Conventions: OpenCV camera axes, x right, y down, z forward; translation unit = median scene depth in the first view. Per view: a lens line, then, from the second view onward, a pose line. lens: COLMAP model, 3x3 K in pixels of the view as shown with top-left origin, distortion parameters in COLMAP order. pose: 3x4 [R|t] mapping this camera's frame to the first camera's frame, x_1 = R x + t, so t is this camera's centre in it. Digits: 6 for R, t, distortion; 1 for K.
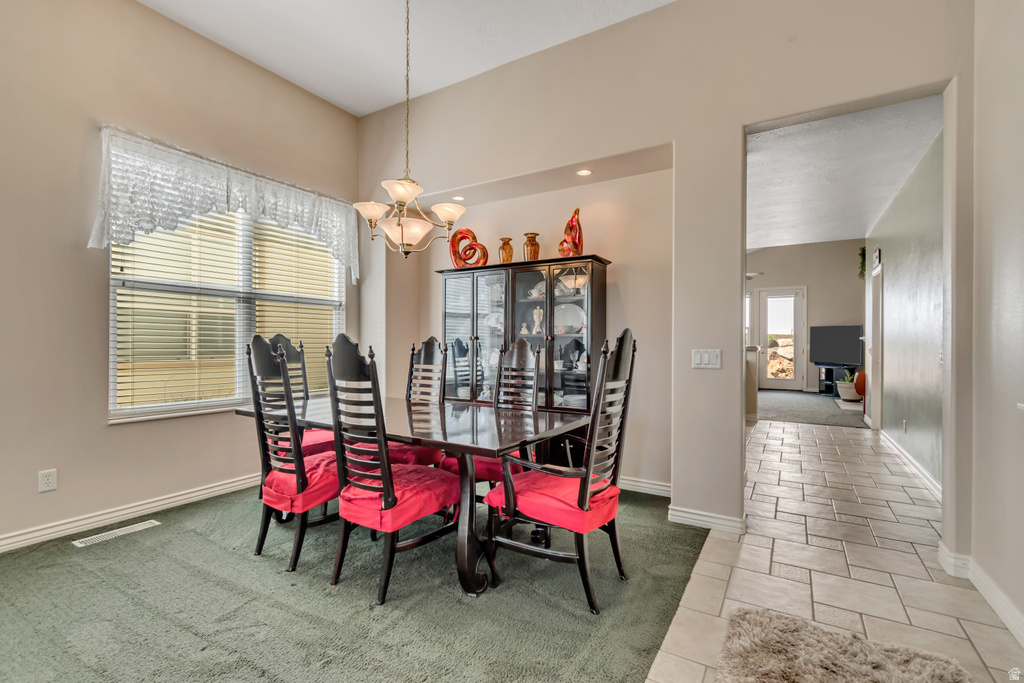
lens RADIAL K [[459.4, 0, 505.3], [0, 459.4, 346.0], [0, 0, 1]] dist [0.001778, -0.001142]
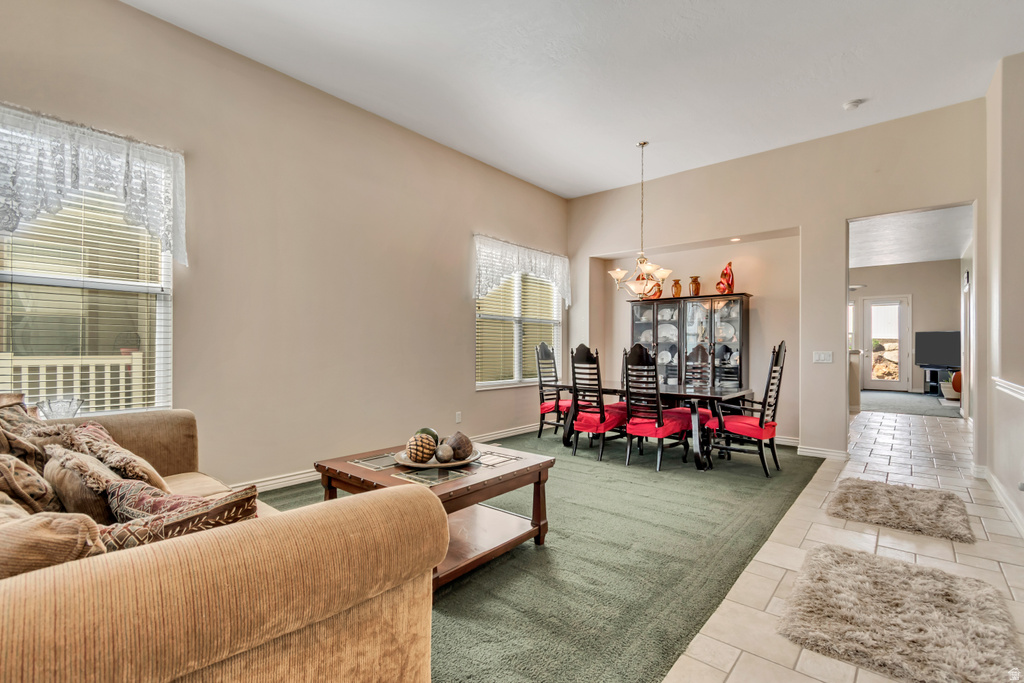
lens RADIAL K [[459.4, 0, 508.9], [0, 459.4, 347.7], [0, 0, 1]] dist [0.001778, -0.001142]
pose [[0.987804, -0.000223, -0.155703, -0.161575], [-0.000610, 0.999986, -0.005299, 0.001187], [0.155702, 0.005329, 0.987790, -0.312630]]
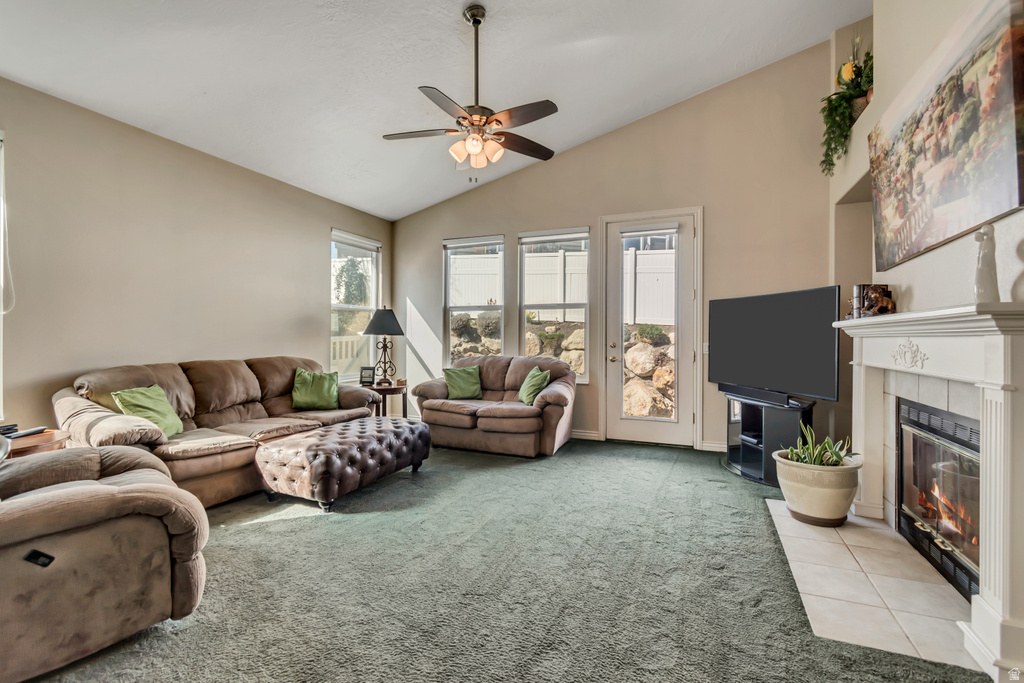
lens RADIAL K [[459.4, 0, 517.0], [0, 459.4, 339.5], [0, 0, 1]] dist [0.001778, -0.001142]
pose [[0.985757, 0.009368, 0.167913, 0.601630], [-0.008808, 0.999953, -0.004077, -0.003010], [-0.167944, 0.002540, 0.985793, 0.881734]]
